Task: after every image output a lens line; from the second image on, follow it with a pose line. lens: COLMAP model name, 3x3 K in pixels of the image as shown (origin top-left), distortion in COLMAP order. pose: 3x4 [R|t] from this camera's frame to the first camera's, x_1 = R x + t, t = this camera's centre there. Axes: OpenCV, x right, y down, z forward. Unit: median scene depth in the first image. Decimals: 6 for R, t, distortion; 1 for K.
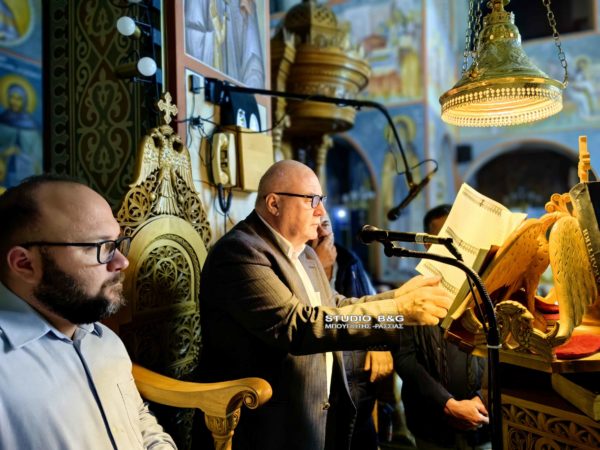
lens RADIAL K [[466.7, 0, 296.3], [0, 466.7, 224.9], [0, 0, 1]] dist [-0.013847, -0.012910]
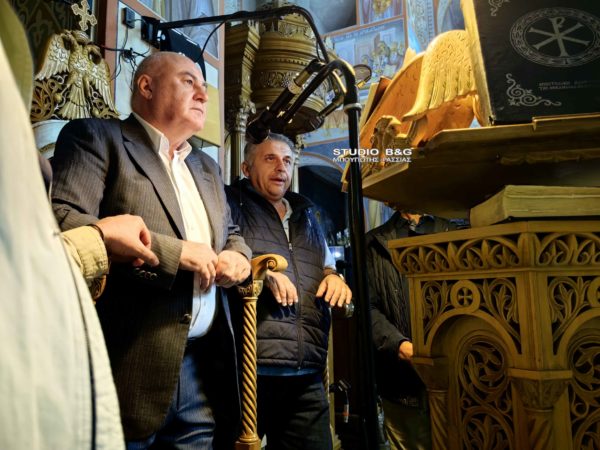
lens RADIAL K [[466.7, 0, 304.2], [0, 466.7, 223.5], [0, 0, 1]] dist [-0.013847, -0.012910]
pose [[0.999980, -0.003657, -0.005154, 0.172390], [0.002855, 0.989024, -0.147728, 0.301804], [0.005638, 0.147710, 0.989015, 0.121049]]
